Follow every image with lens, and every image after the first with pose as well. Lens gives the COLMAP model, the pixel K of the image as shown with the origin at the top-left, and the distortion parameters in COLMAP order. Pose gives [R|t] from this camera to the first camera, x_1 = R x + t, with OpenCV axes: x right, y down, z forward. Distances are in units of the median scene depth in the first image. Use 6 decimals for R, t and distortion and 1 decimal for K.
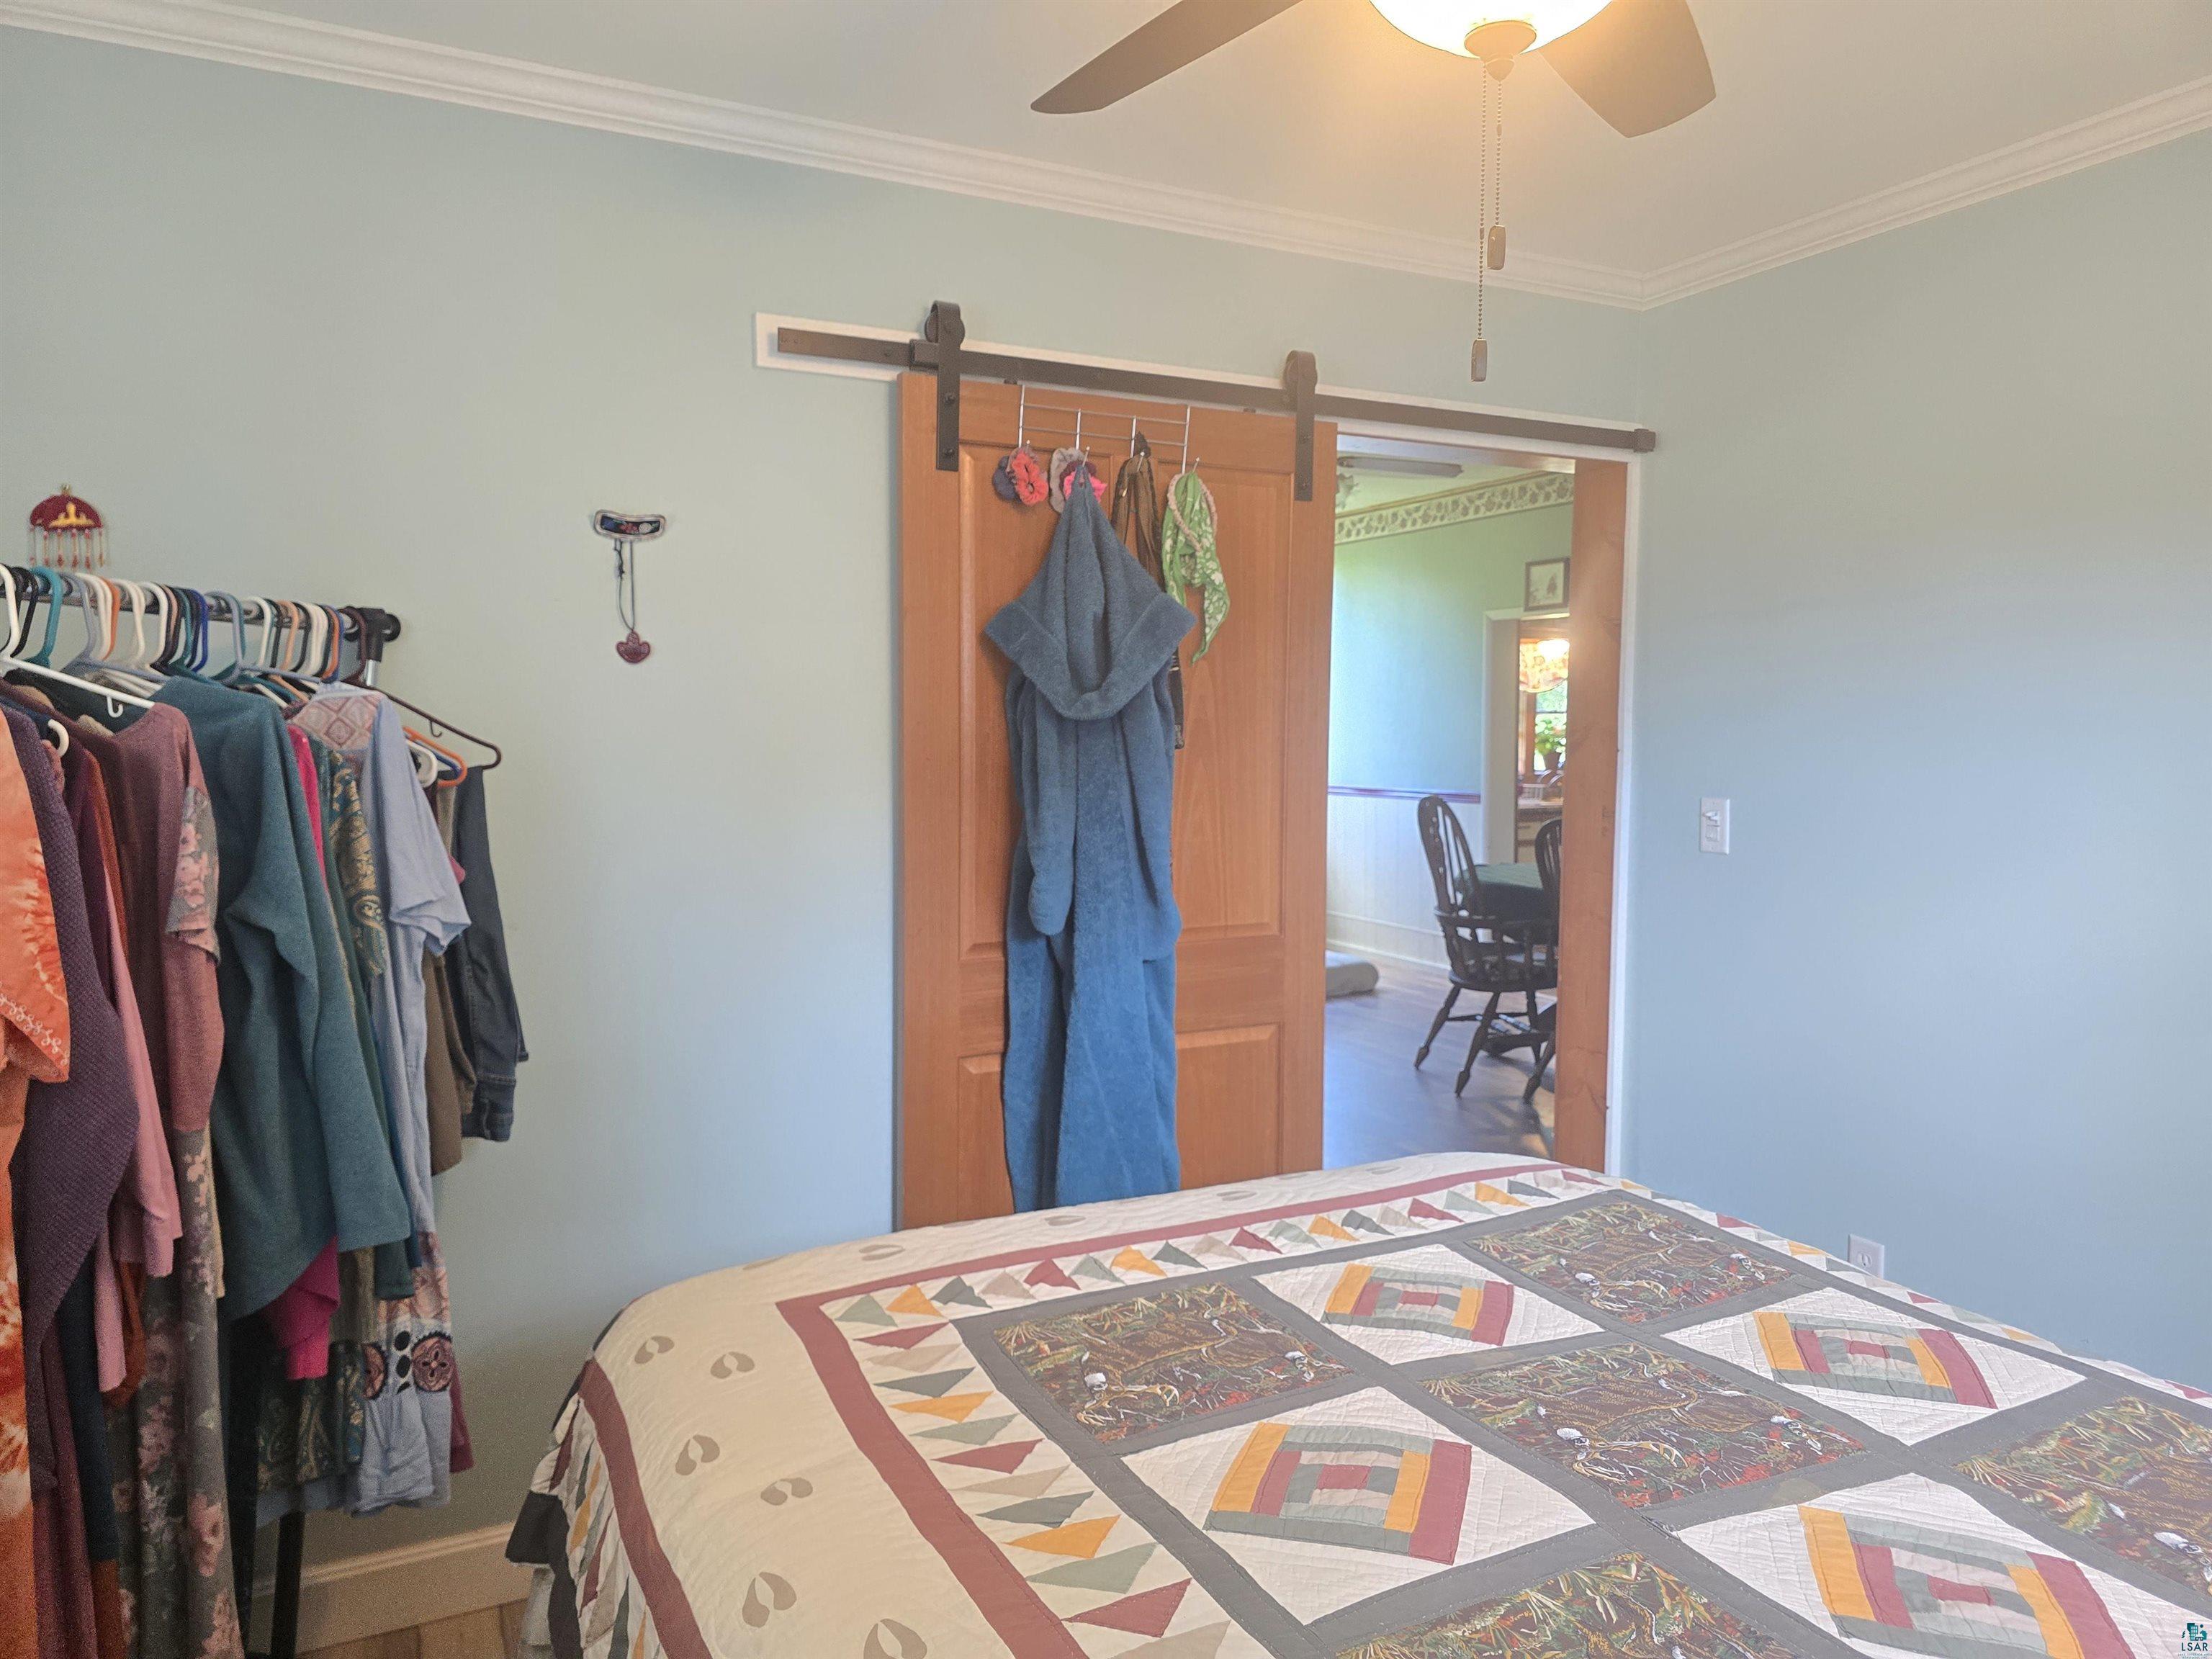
lens RADIAL K [[1495.0, 0, 1130.4], [0, 1495.0, 825.4], [0, 0, 1]] dist [0.057384, -0.059191]
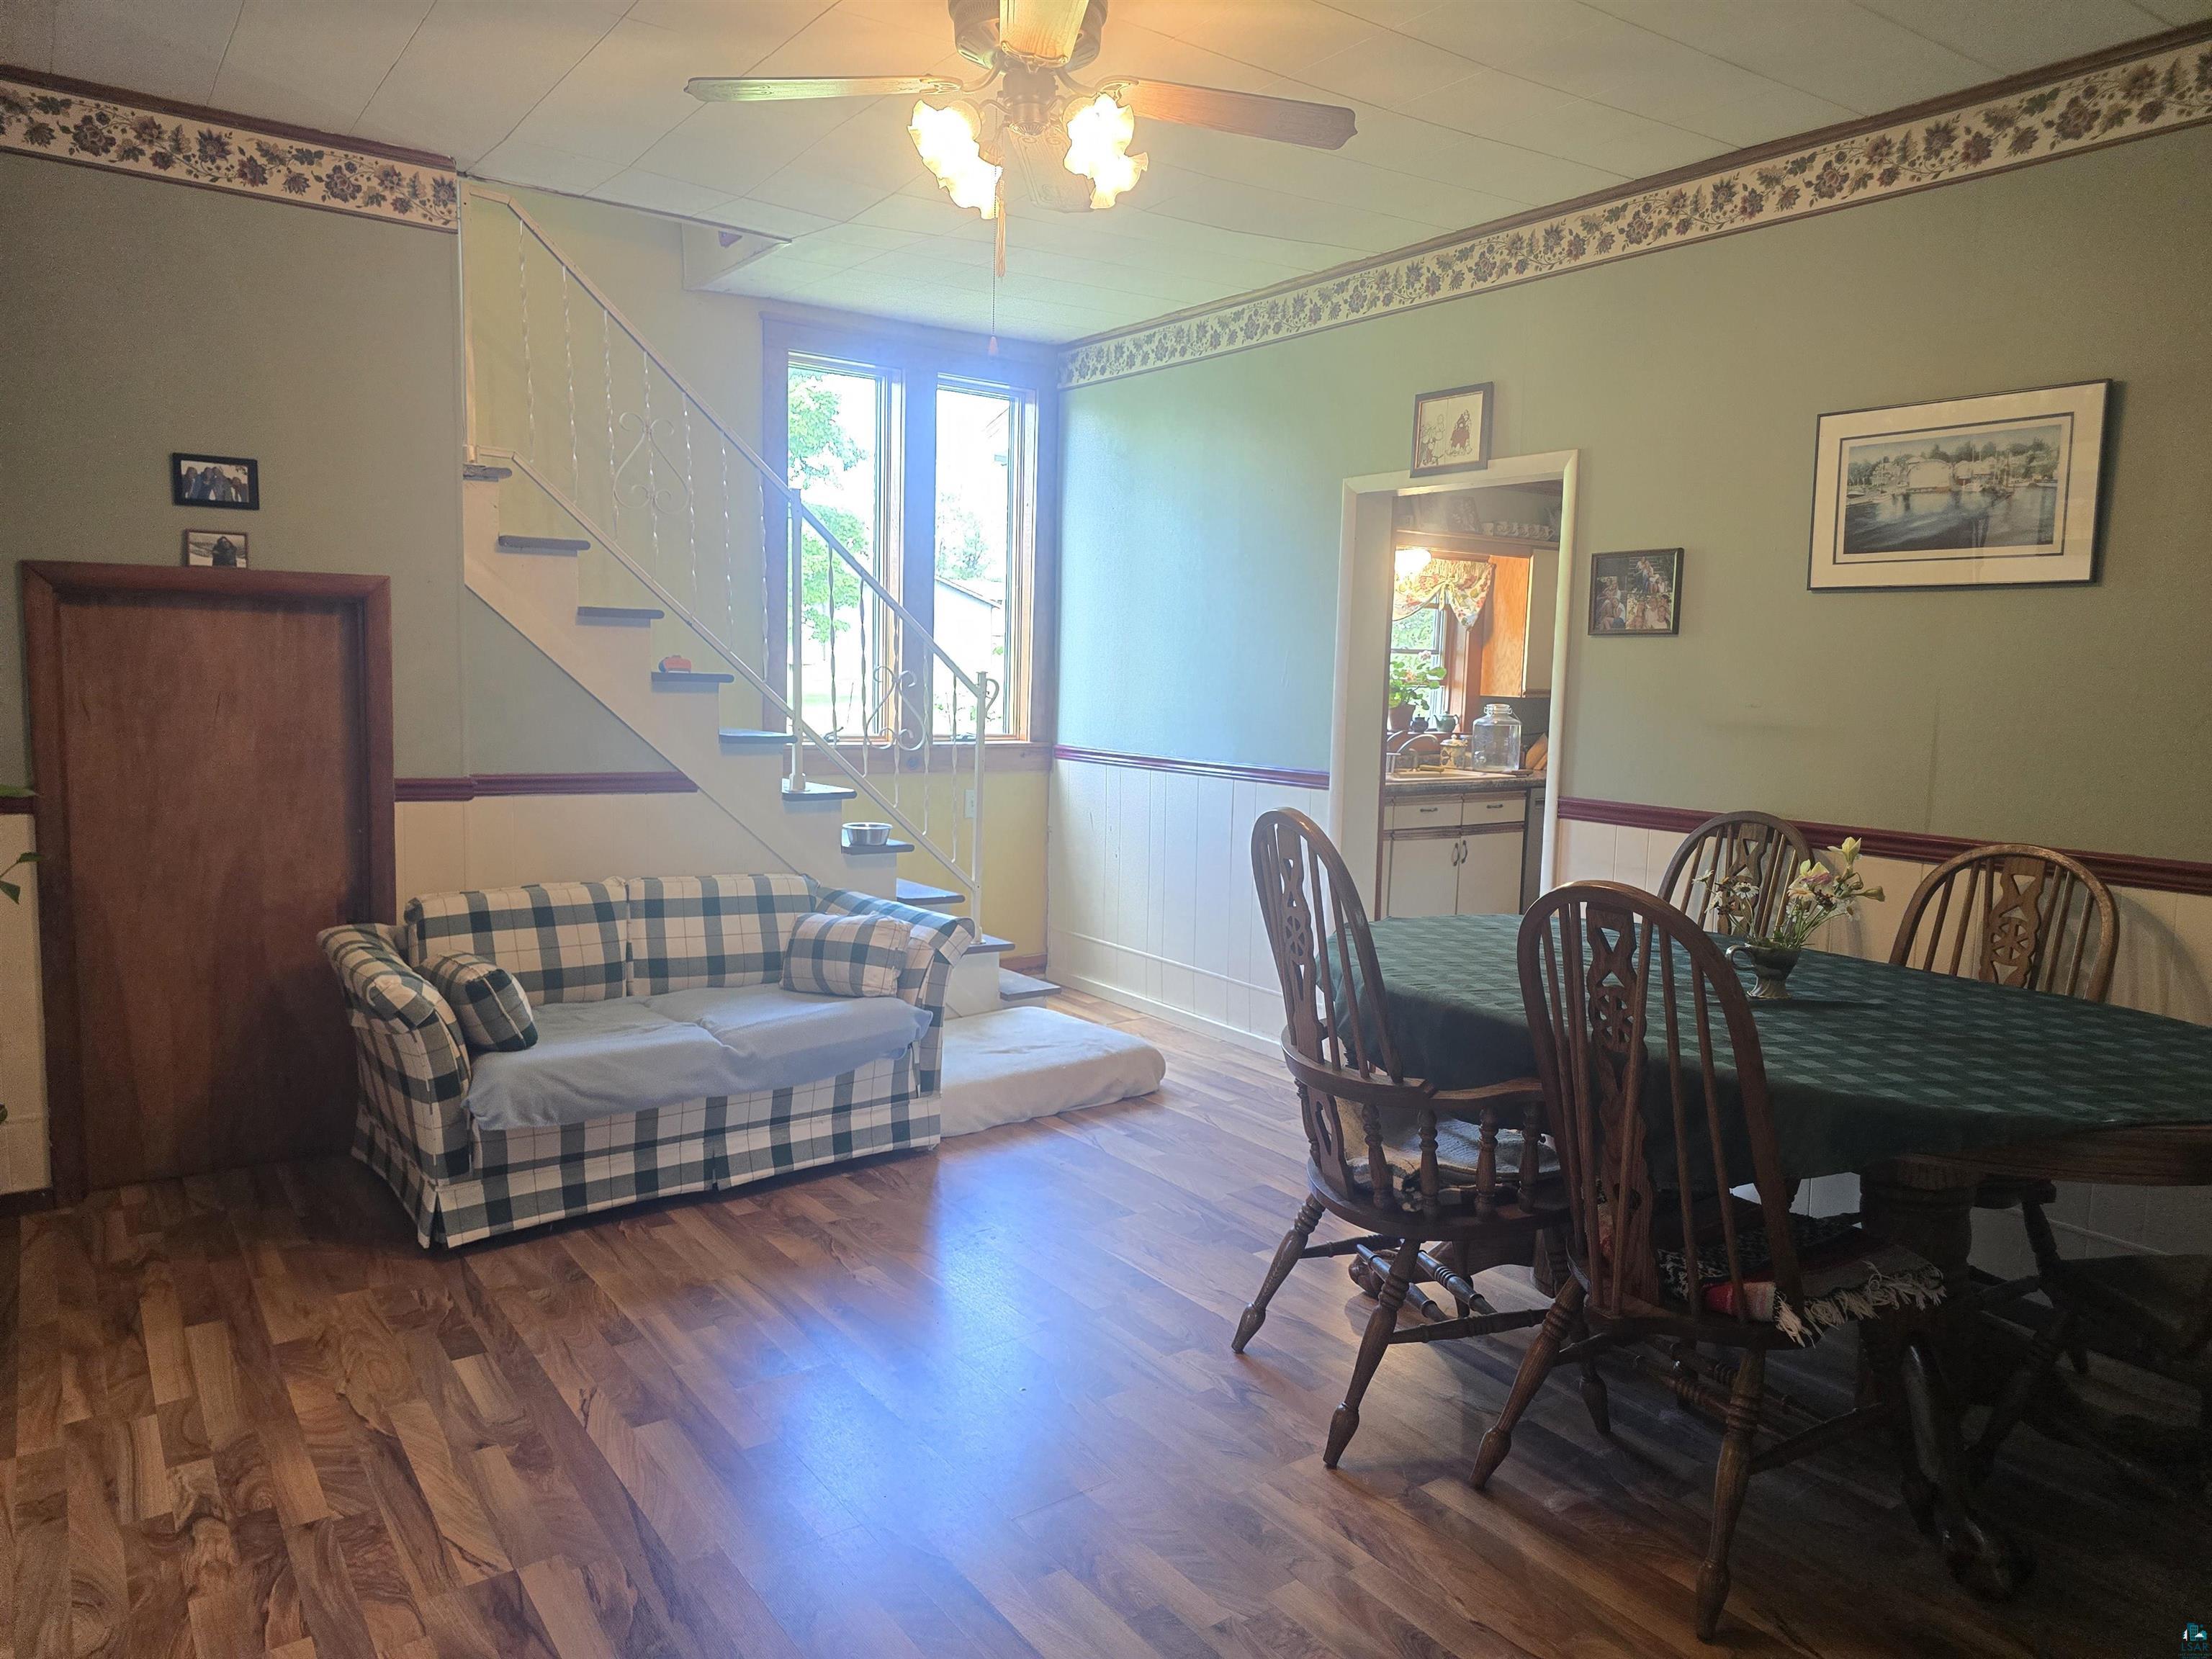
lens RADIAL K [[1495.0, 0, 1130.4], [0, 1495.0, 825.4], [0, 0, 1]] dist [0.057384, -0.059191]
pose [[0.990106, 0.009363, 0.140010, 0.066463], [-0.015108, 0.999084, 0.040031, -0.024518], [-0.139507, -0.041750, 0.989341, 0.410539]]
